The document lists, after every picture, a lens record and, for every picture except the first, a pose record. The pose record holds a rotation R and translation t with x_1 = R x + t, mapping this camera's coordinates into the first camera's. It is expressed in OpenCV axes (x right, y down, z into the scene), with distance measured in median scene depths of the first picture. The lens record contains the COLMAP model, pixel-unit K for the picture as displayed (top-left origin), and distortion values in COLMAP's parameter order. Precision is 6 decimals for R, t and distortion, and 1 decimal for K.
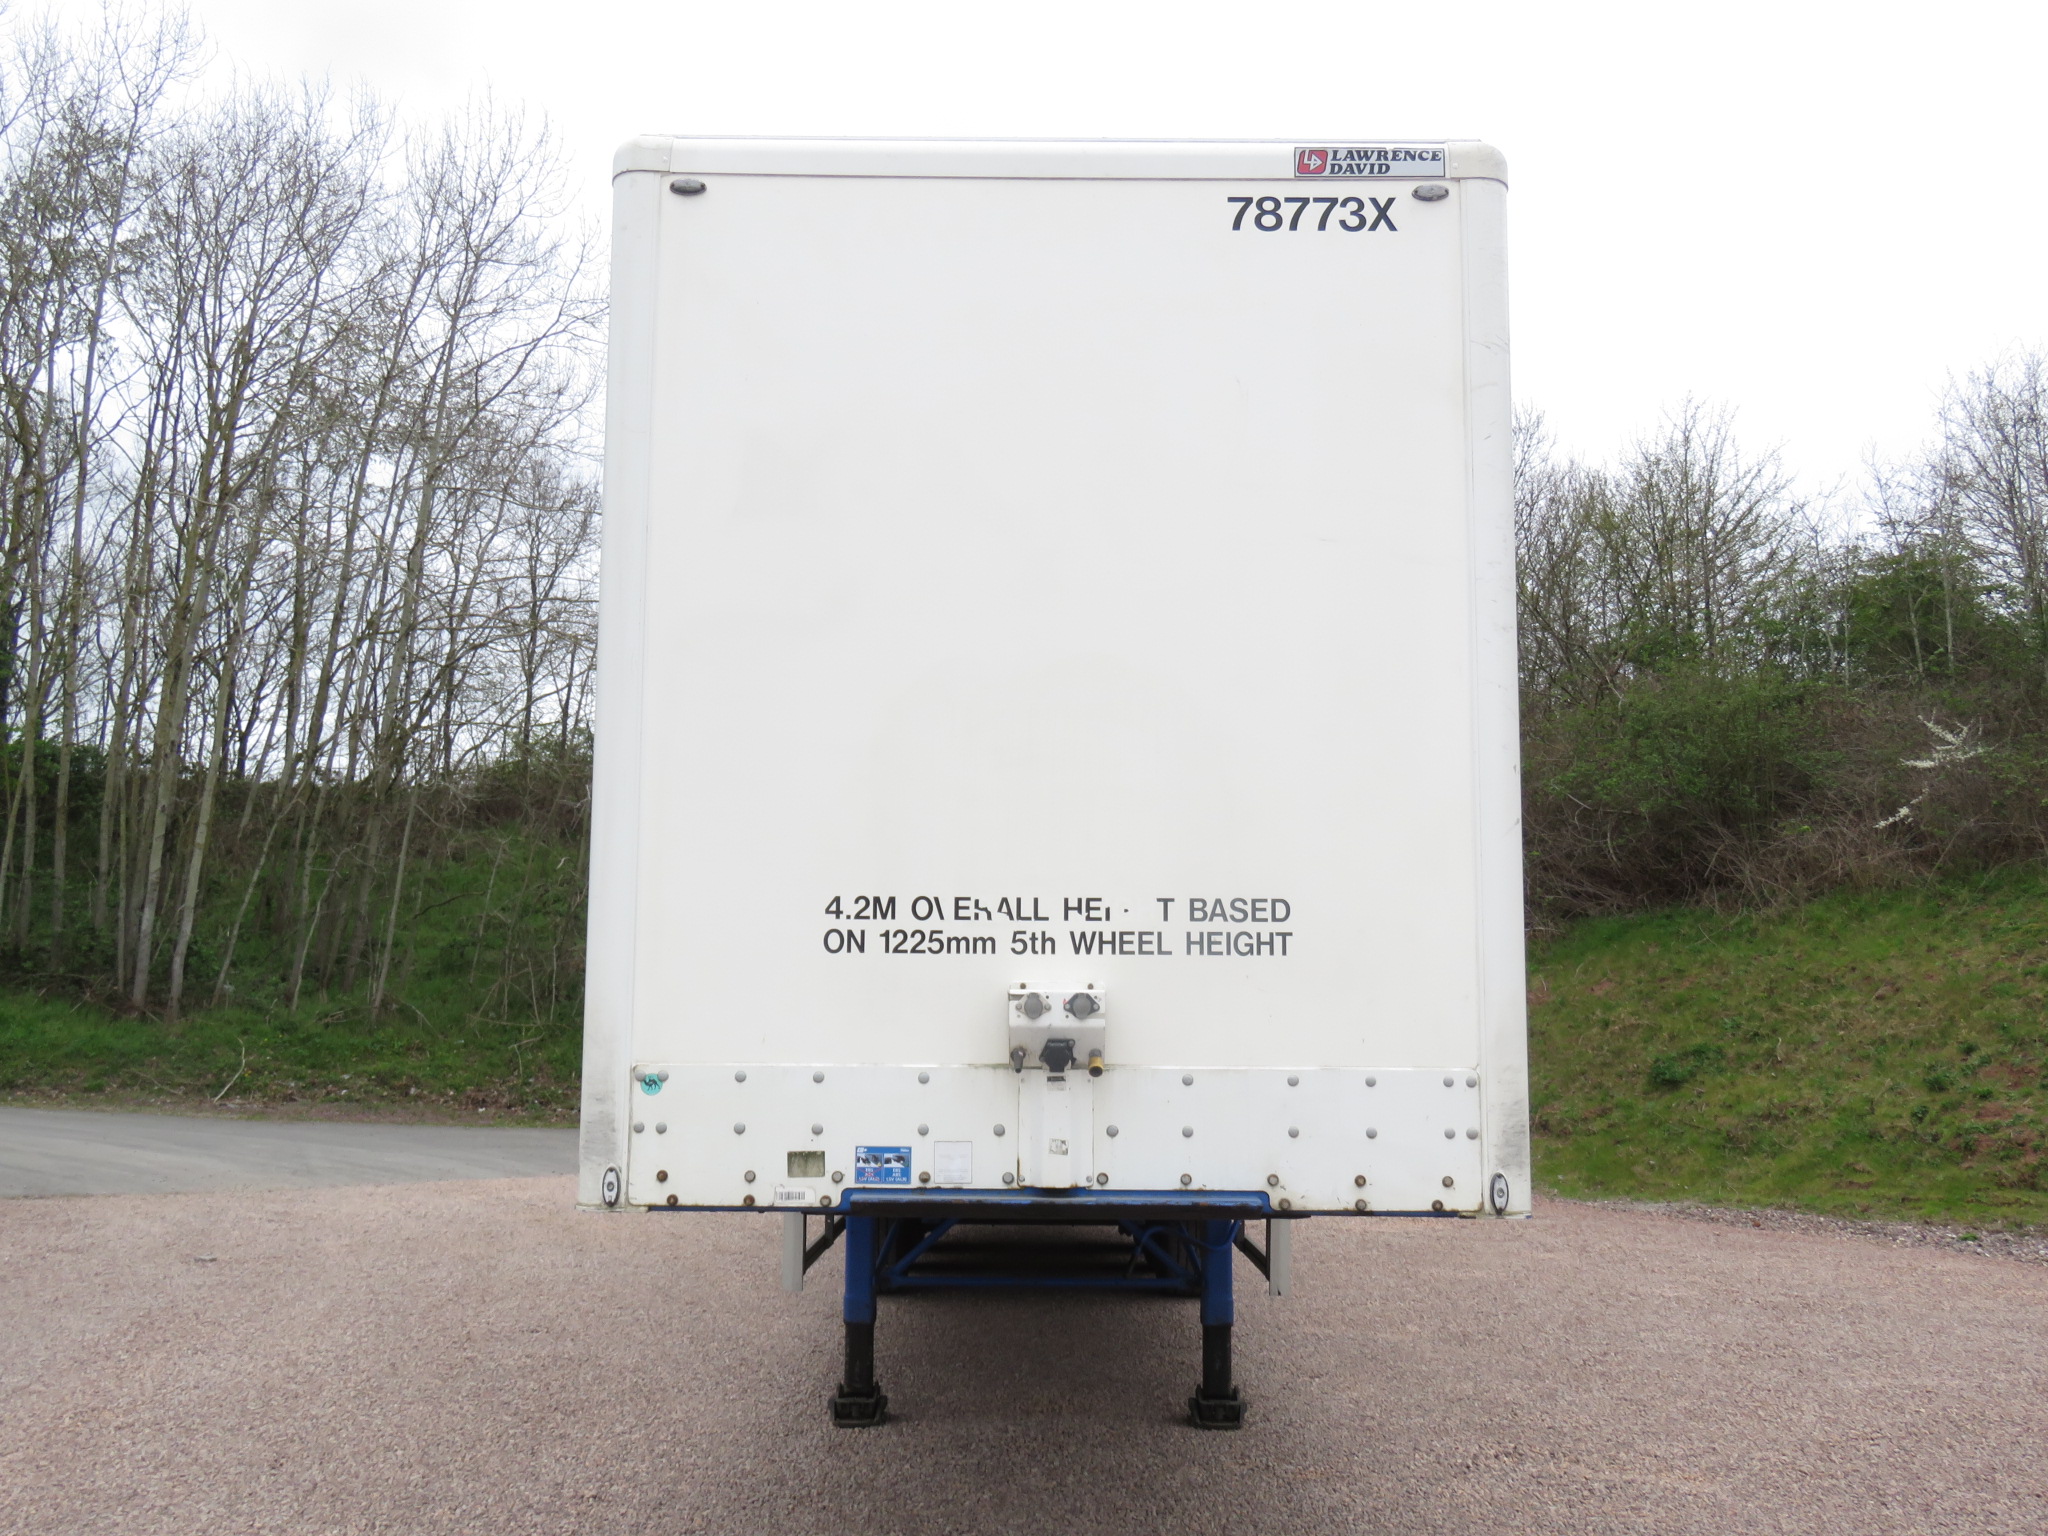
lens RADIAL K [[1987.8, 0, 1024.0], [0, 1987.8, 768.0], [0, 0, 1]] dist [0.002027, -0.002208]
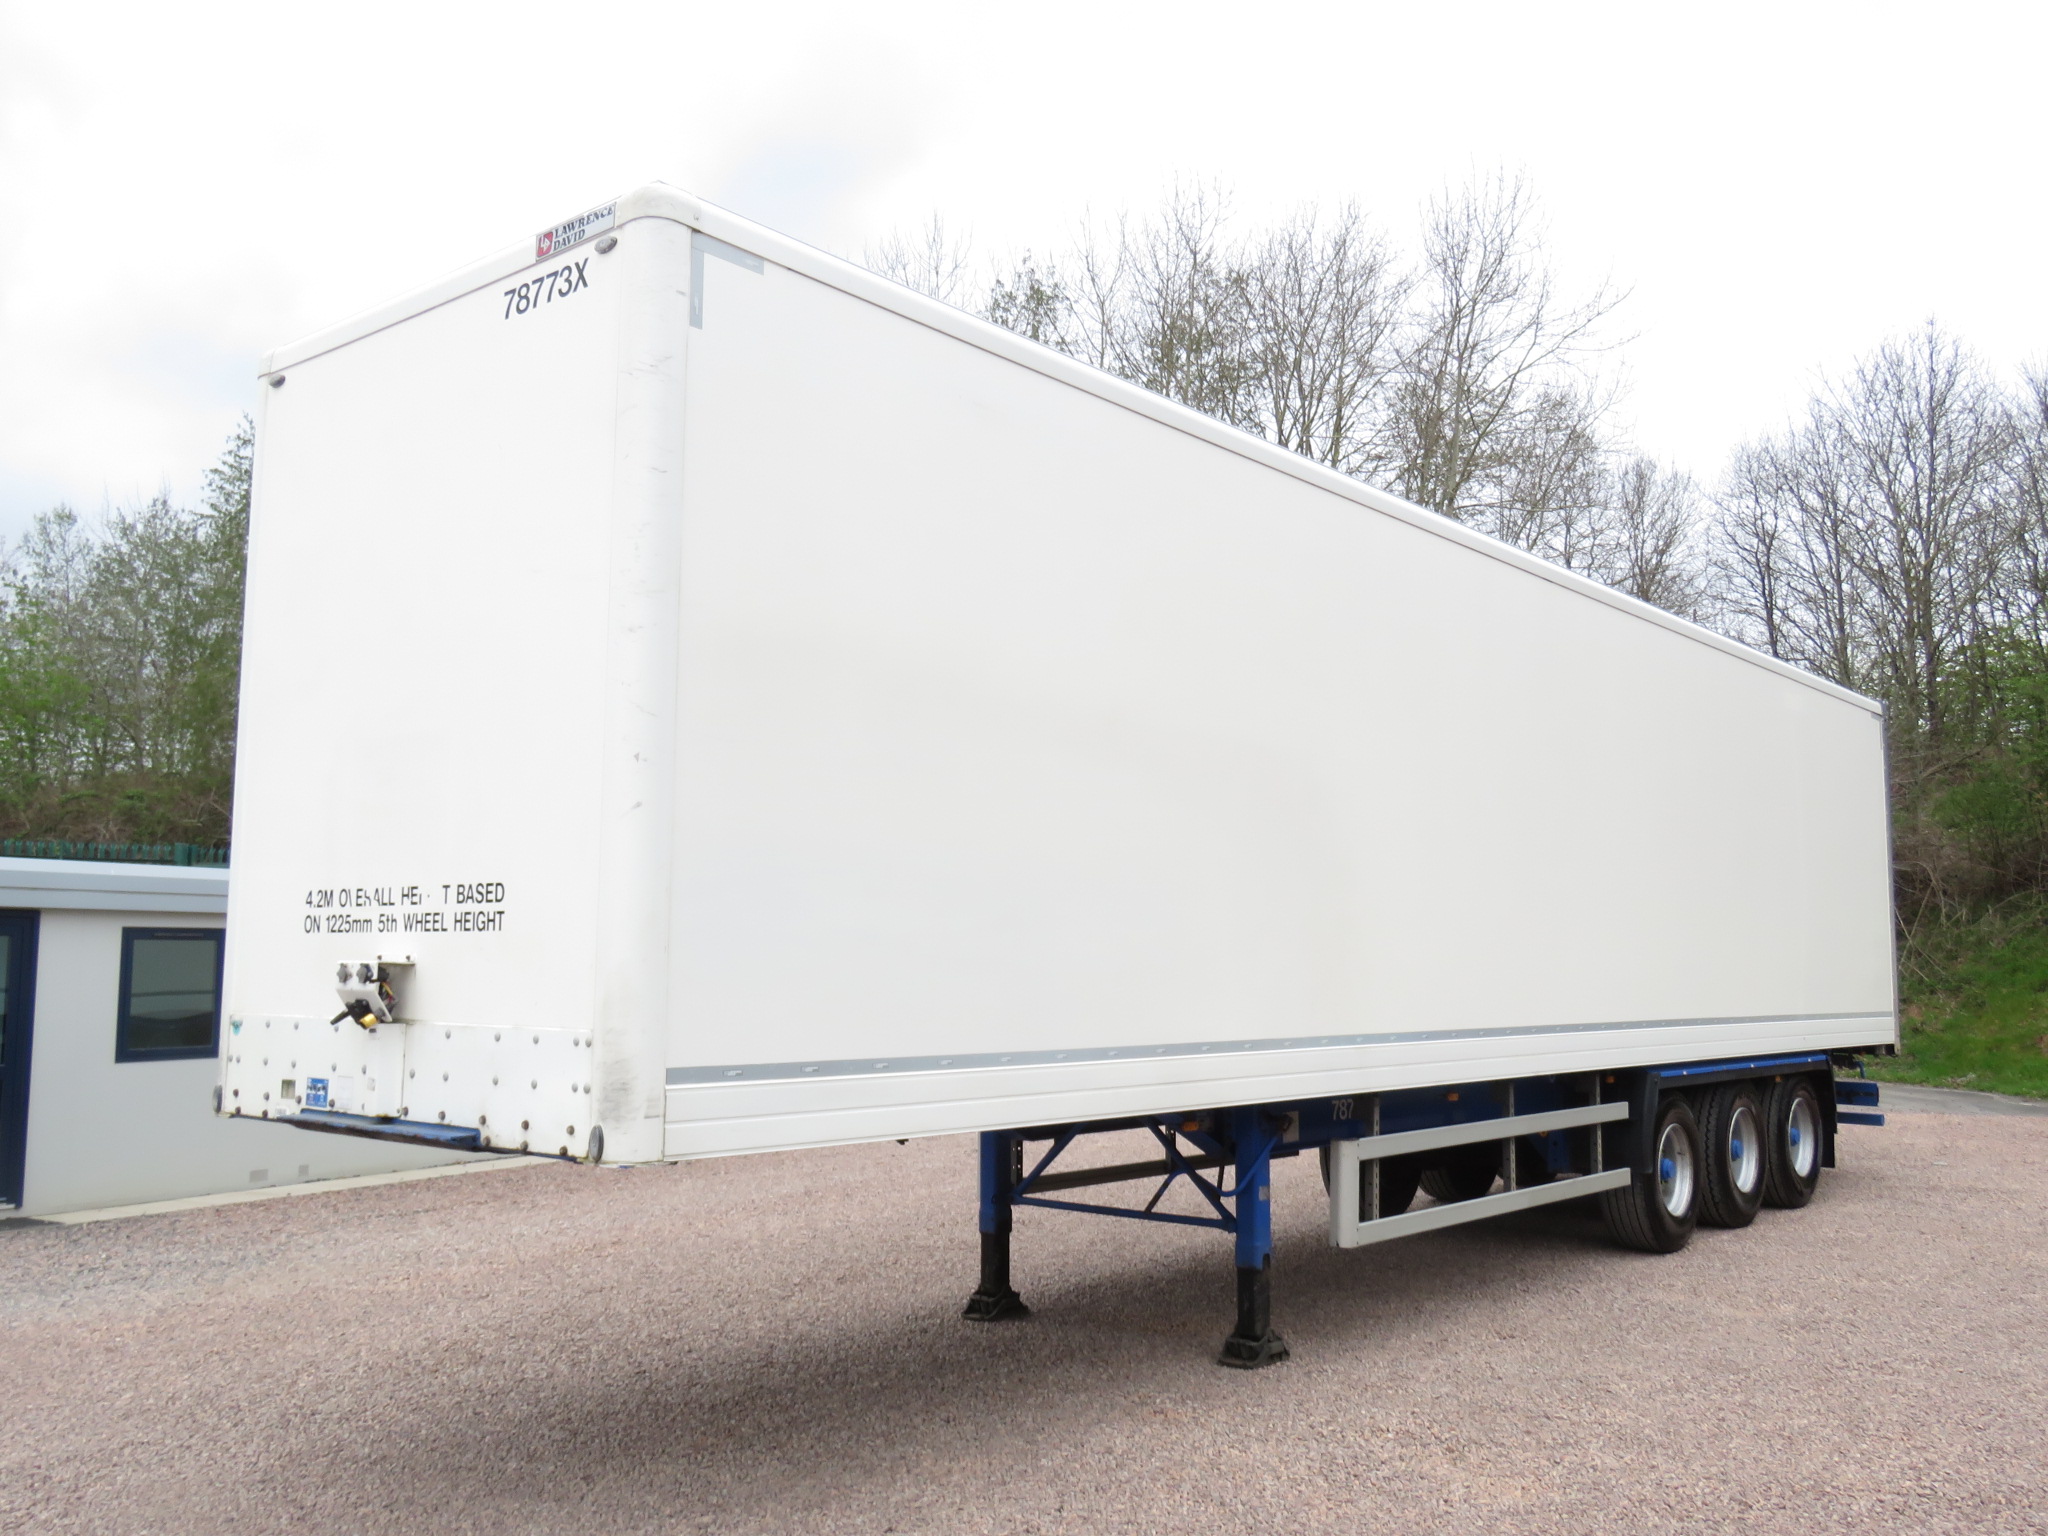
lens RADIAL K [[1738.2, 0, 1024.0], [0, 1738.2, 768.0], [0, 0, 1]] dist [0.003773, -0.000353]
pose [[0.771381, -0.071417, -0.632353, 1.027700], [0.079583, 0.996708, -0.015487, 0.038652], [0.631377, -0.038379, 0.774526, 0.399229]]
